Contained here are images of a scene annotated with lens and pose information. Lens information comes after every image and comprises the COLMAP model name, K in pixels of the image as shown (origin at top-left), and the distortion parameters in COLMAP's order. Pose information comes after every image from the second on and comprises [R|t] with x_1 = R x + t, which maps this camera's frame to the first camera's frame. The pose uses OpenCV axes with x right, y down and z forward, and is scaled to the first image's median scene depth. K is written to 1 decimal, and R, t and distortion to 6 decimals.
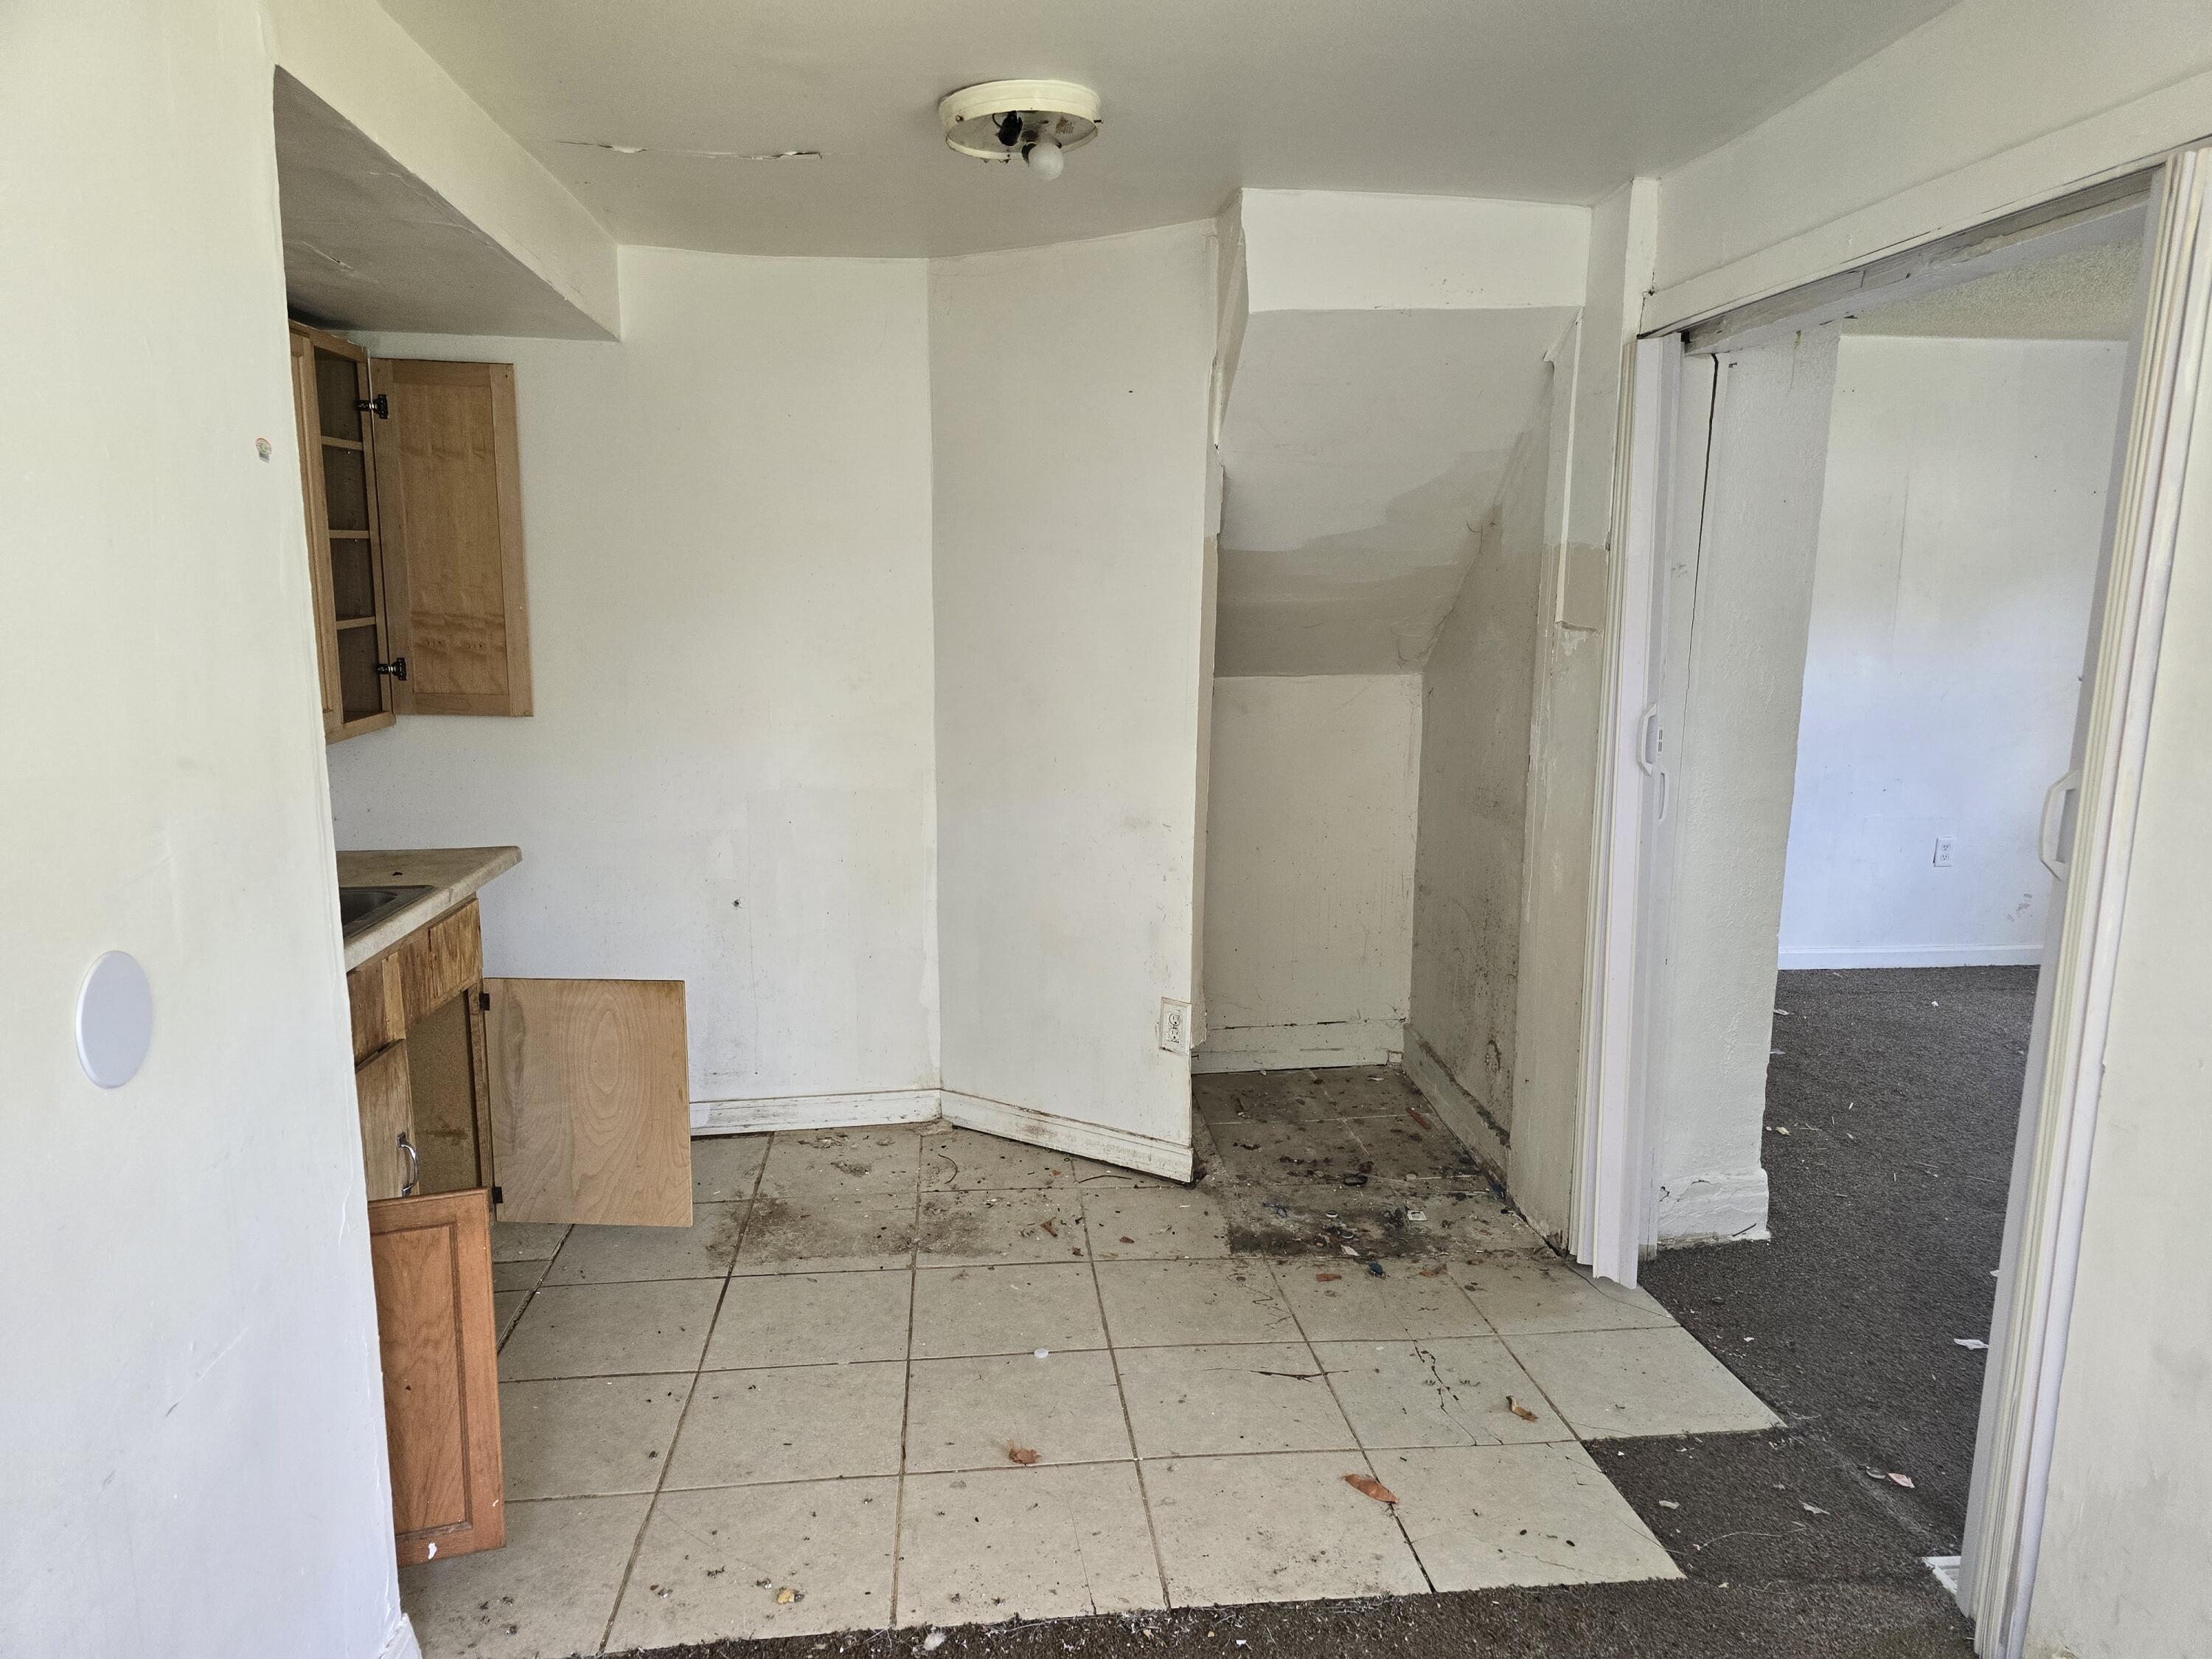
lens RADIAL K [[1481.8, 0, 1105.6], [0, 1481.8, 835.9], [0, 0, 1]] dist [0.042566, -0.040445]
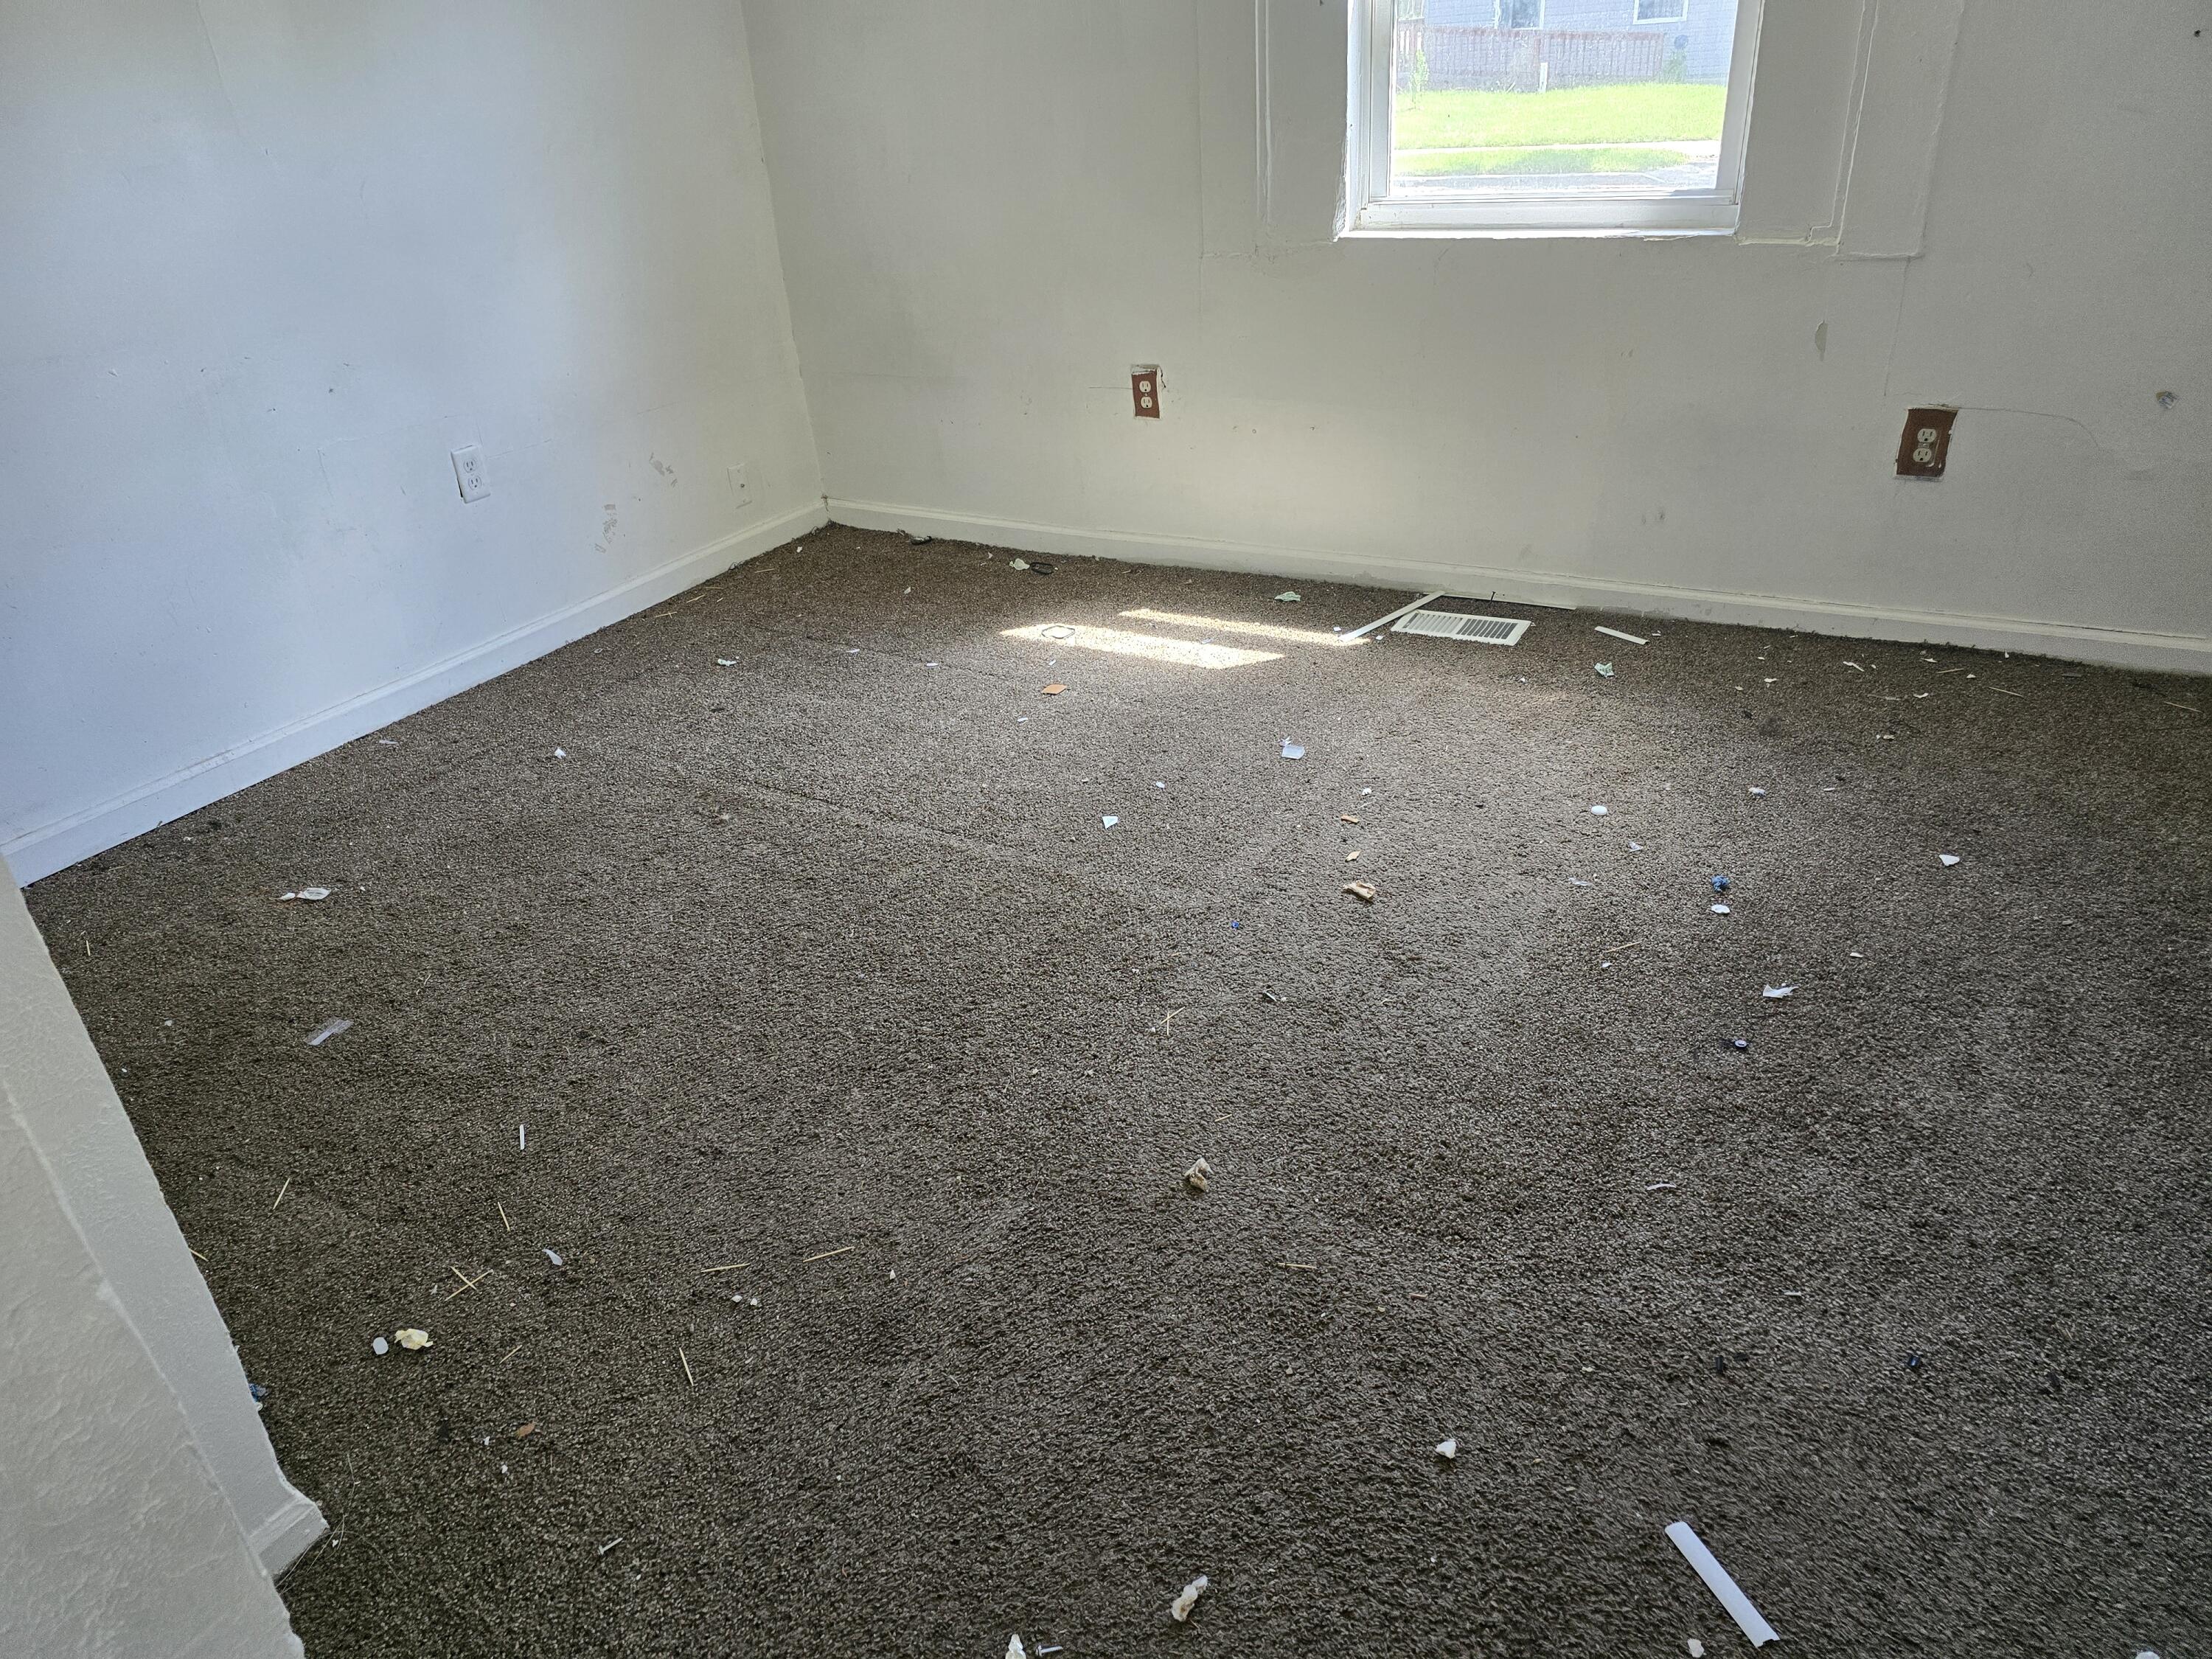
lens RADIAL K [[1481.8, 0, 1095.2], [0, 1481.8, 829.9], [0, 0, 1]] dist [0.042566, -0.040445]
pose [[0.591012, -0.428998, 0.683129, 0.268178], [0.206305, 0.899080, 0.386127, -0.042104], [-0.779835, -0.087273, 0.619871, 0.474223]]
